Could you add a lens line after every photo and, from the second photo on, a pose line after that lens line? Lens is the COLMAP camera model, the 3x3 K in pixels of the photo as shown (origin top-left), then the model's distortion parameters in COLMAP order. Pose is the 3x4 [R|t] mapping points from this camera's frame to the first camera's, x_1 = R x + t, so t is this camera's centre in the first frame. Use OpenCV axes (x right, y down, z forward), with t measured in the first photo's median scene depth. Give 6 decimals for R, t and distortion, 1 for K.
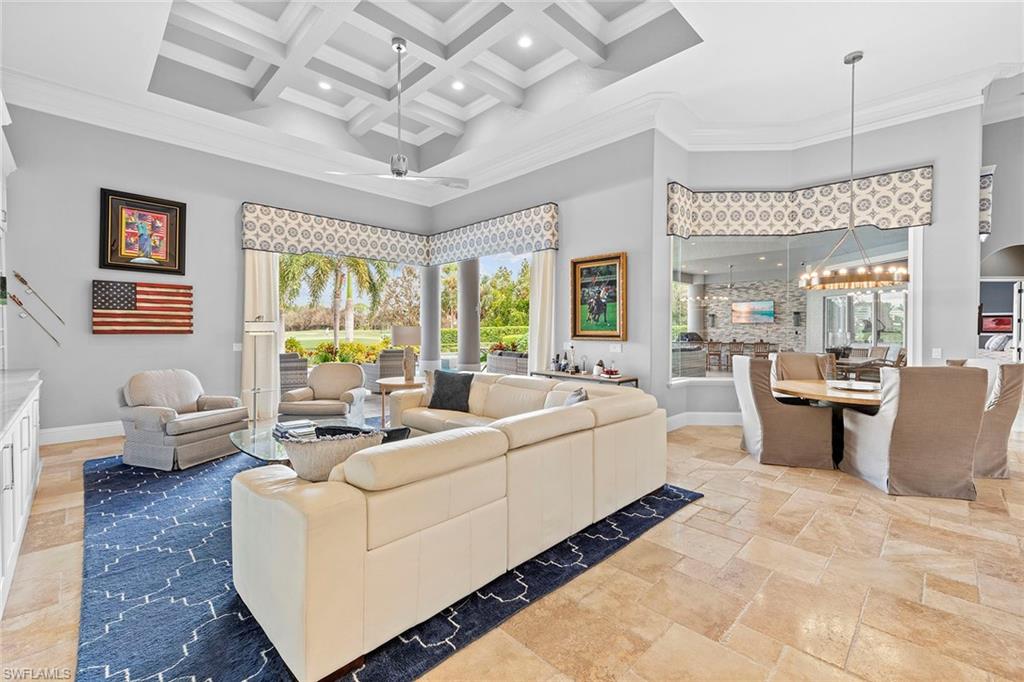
lens RADIAL K [[431.4, 0, 509.5], [0, 431.4, 331.1], [0, 0, 1]] dist [0.005642, 0.000189]
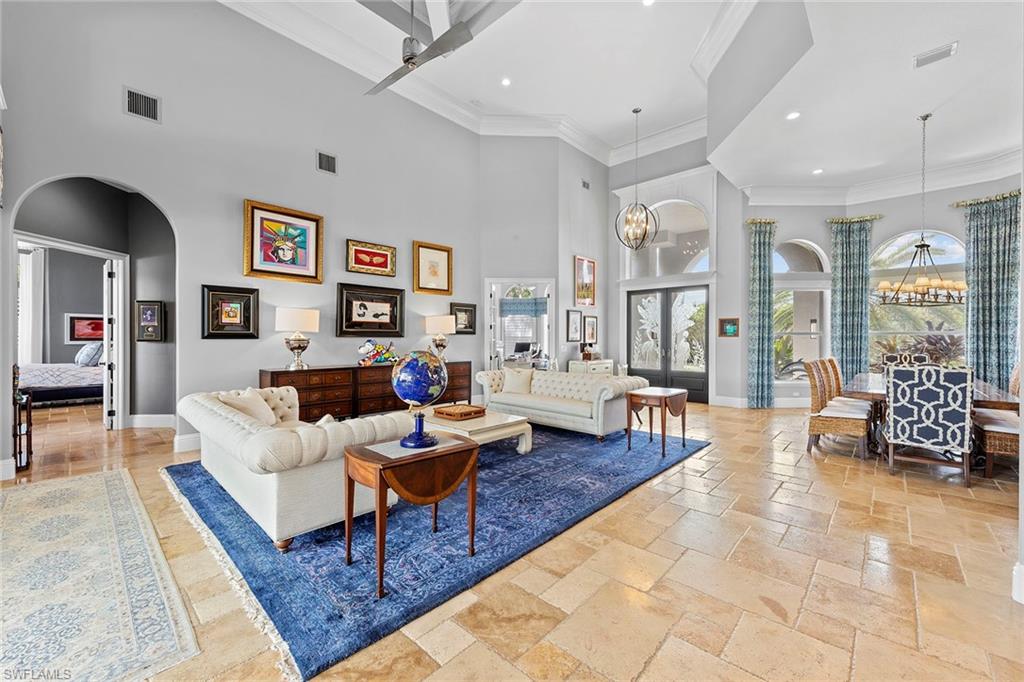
lens RADIAL K [[401.3, 0, 511.5], [0, 401.3, 338.9], [0, 0, 1]] dist [0.004128, 0.000314]
pose [[-0.043540, -0.003846, 0.999044, 0.916239], [0.004460, 0.999982, 0.004044, 0.003849], [-0.999042, 0.004632, -0.043522, 0.721094]]
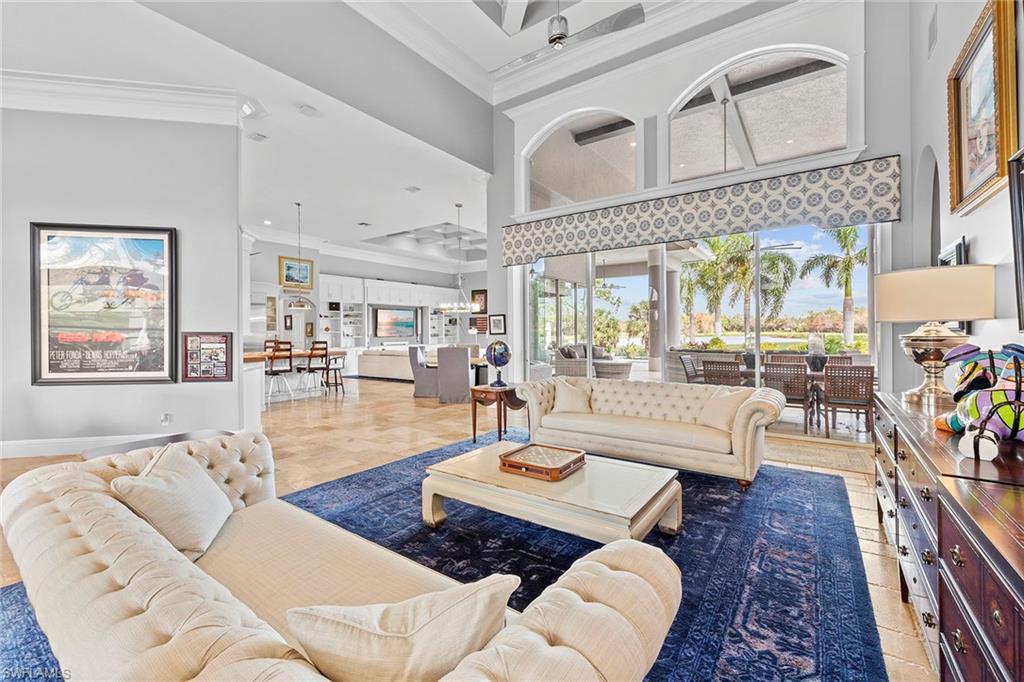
lens RADIAL K [[431.4, 0, 510.4], [0, 431.4, 332.0], [0, 0, 1]] dist [0.005642, 0.000189]
pose [[0.170387, -0.002256, -0.985375, 2.207385], [0.001795, 0.999996, -0.001979, 0.001200], [0.985376, -0.001432, 0.170390, 0.662801]]
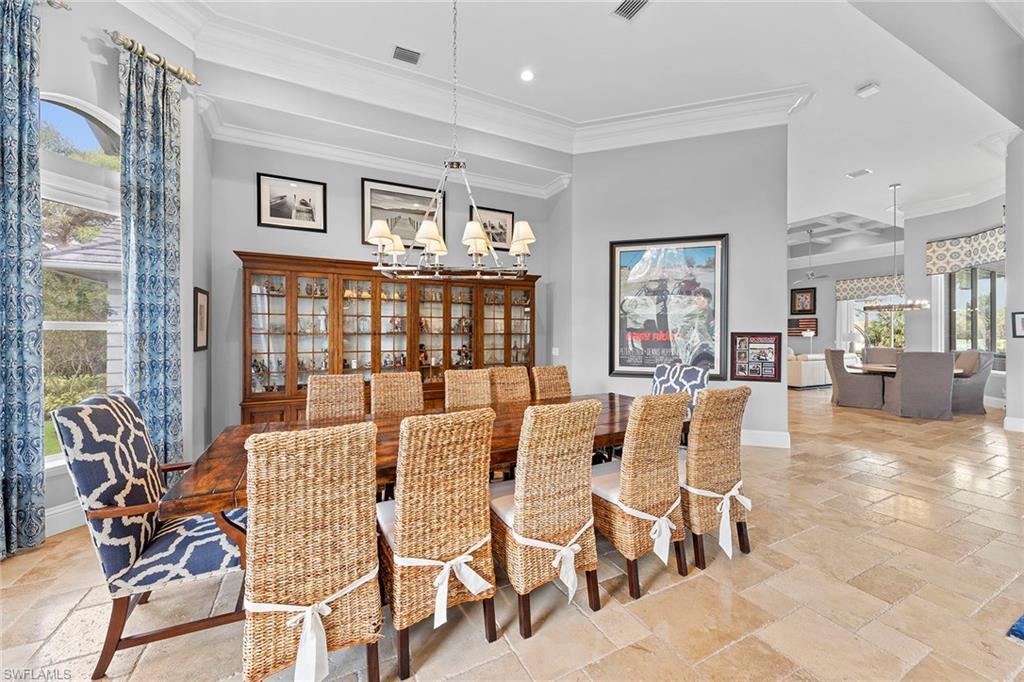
lens RADIAL K [[396.0, 0, 515.3], [0, 396.0, 334.1], [0, 0, 1]] dist [0.011432, 0.000011]
pose [[-0.303603, -0.003070, -0.952794, 2.174581], [-0.003888, 0.999990, -0.001983, 0.005164], [0.952791, 0.003102, -0.303612, -0.012140]]
